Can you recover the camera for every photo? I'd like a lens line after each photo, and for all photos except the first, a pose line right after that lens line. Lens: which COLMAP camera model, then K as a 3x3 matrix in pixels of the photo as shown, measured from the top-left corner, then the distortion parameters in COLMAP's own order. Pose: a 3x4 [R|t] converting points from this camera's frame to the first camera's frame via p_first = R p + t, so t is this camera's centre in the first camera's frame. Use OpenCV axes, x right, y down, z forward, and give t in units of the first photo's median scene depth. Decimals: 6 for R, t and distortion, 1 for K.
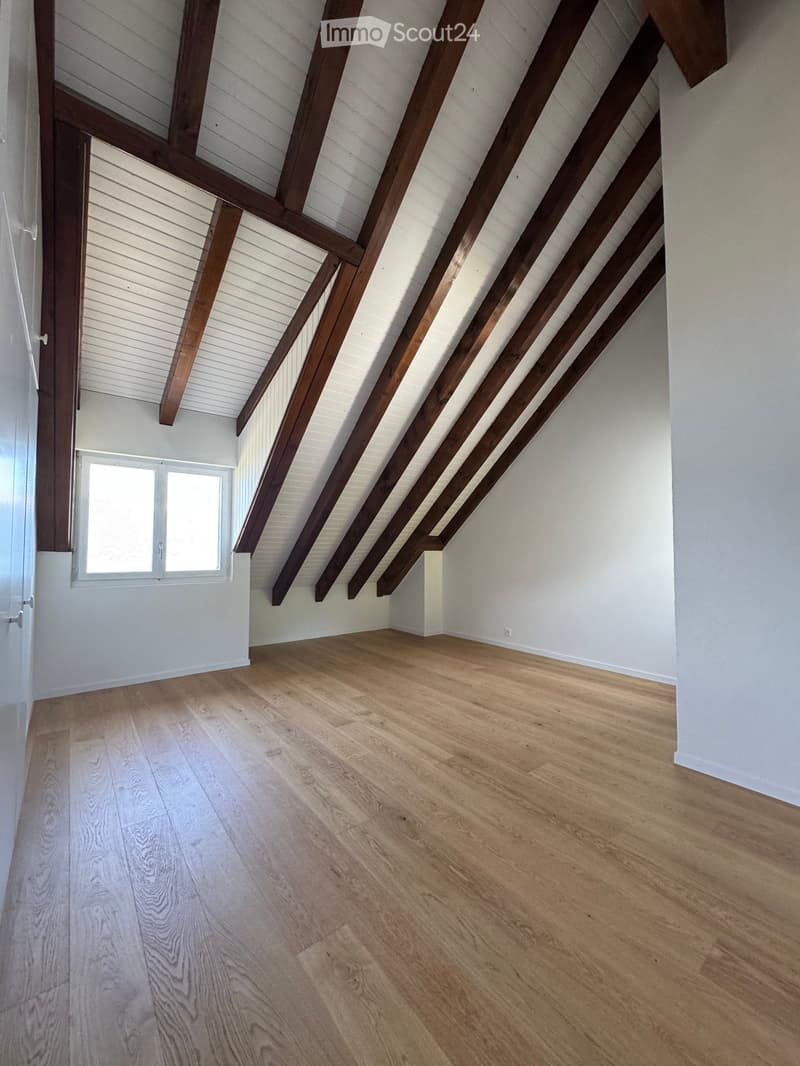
lens RADIAL K [[427.7, 0, 400.0], [0, 427.7, 533.0], [0, 0, 1]] dist [-0.000619, -0.000061]
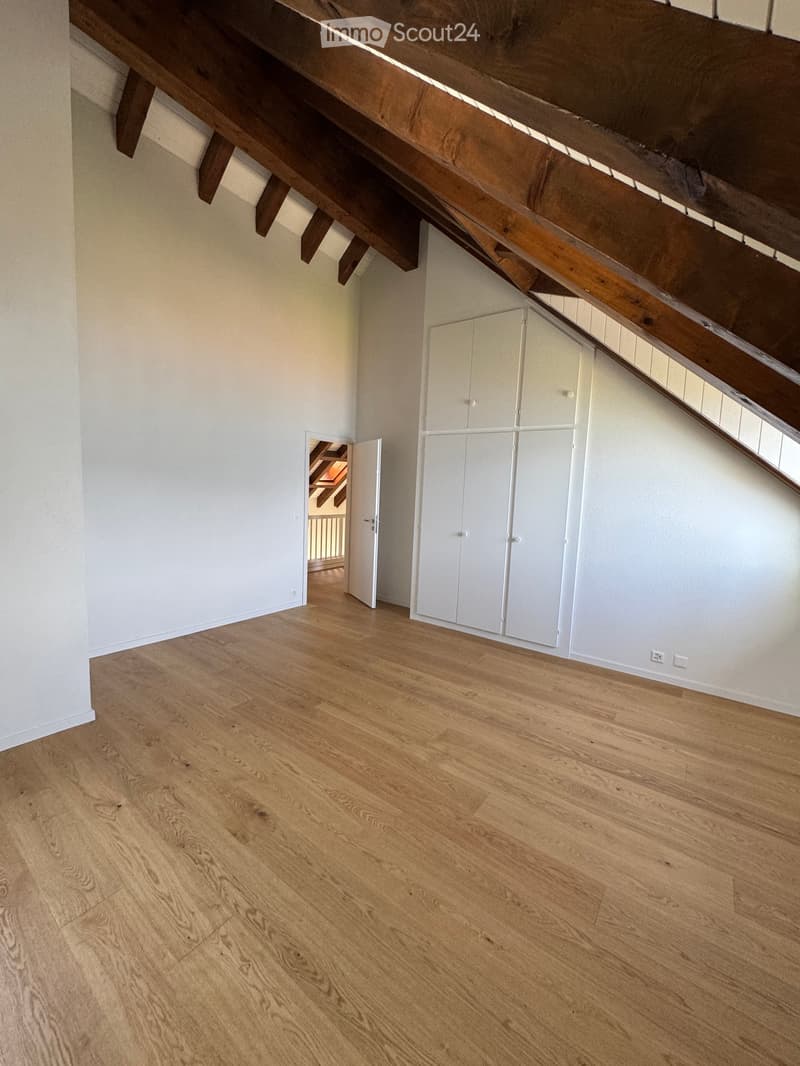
lens RADIAL K [[427.7, 0, 400.0], [0, 427.7, 533.0], [0, 0, 1]] dist [-0.000619, -0.000061]
pose [[-0.961604, -0.018237, -0.273836, 0.150079], [-0.034164, 0.997983, 0.053507, 0.013230], [0.272307, 0.060808, -0.960287, 1.393842]]
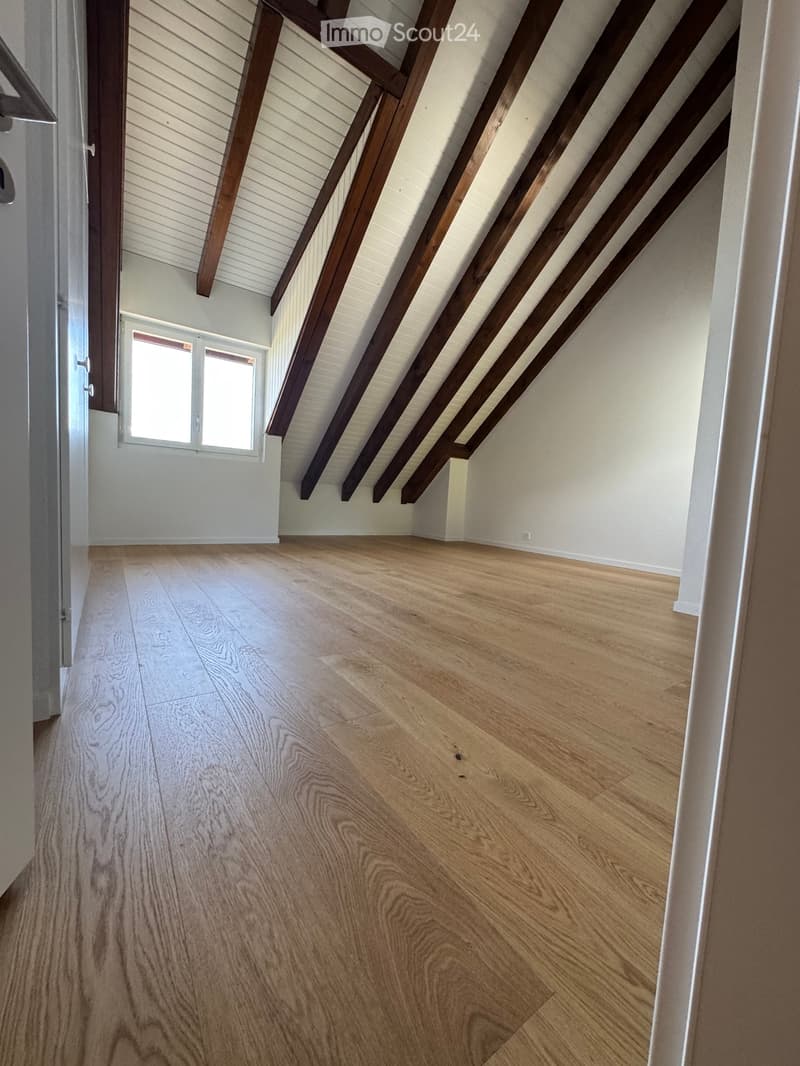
lens RADIAL K [[427.7, 0, 400.0], [0, 427.7, 533.0], [0, 0, 1]] dist [-0.000619, -0.000061]
pose [[0.996590, 0.059962, -0.056685, 0.010844], [-0.052768, 0.991268, 0.120848, 0.166797], [0.063437, -0.117445, 0.991051, -0.044597]]
